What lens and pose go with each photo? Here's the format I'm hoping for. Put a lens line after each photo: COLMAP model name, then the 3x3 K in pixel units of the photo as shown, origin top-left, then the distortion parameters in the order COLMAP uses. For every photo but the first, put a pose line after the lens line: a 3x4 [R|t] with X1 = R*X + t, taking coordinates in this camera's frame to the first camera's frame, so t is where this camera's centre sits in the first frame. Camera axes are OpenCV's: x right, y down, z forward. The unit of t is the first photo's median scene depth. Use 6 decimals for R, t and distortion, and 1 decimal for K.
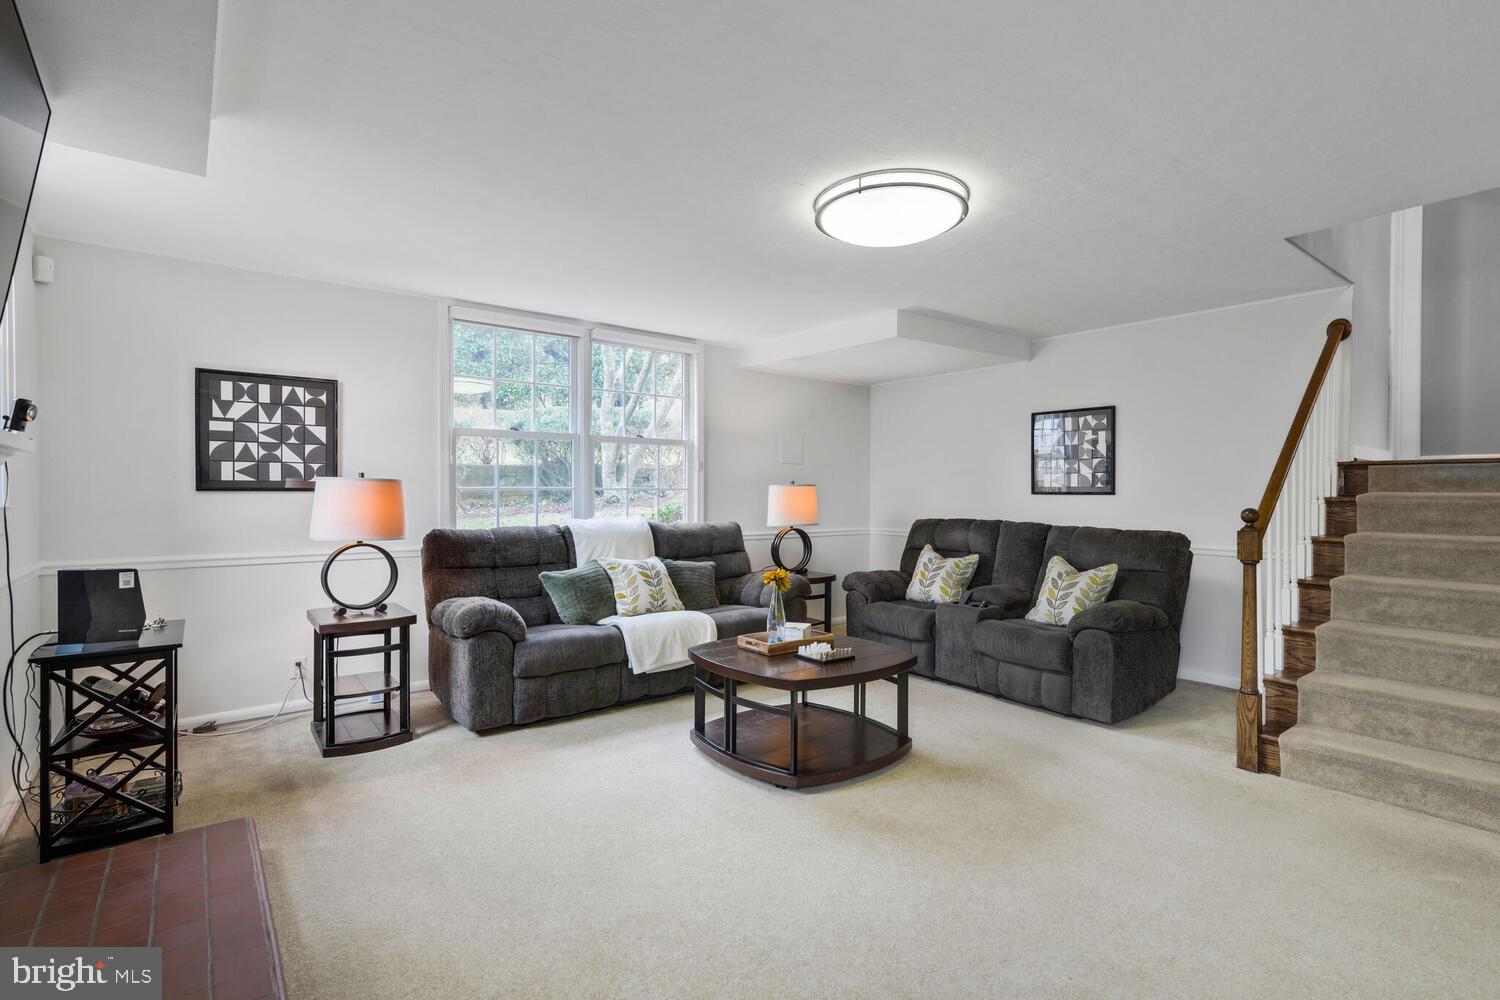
lens RADIAL K [[725.2, 0, 752.5], [0, 725.2, 488.0], [0, 0, 1]] dist [0.018053, -0.000269]
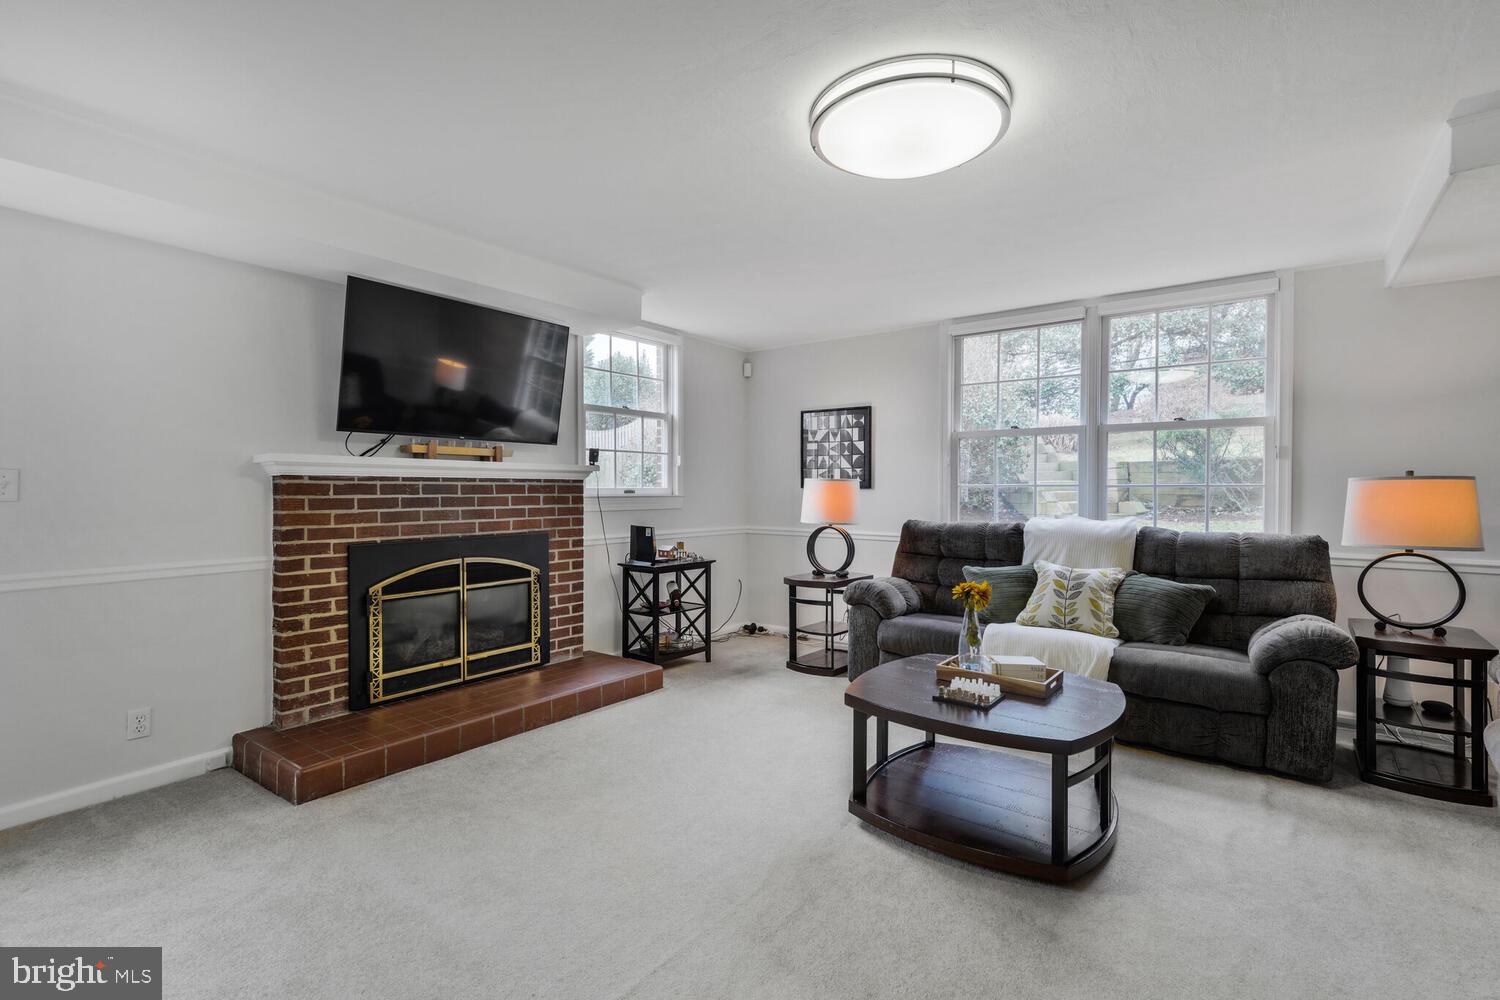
lens RADIAL K [[693.3, 0, 760.9], [0, 693.3, 492.0], [0, 0, 1]] dist [-0.000686, -0.000121]
pose [[0.248893, 0.003465, -0.968525, 0.629363], [0.001869, 0.999990, 0.004058, 0.005533], [0.968529, -0.002820, 0.248884, 0.494834]]
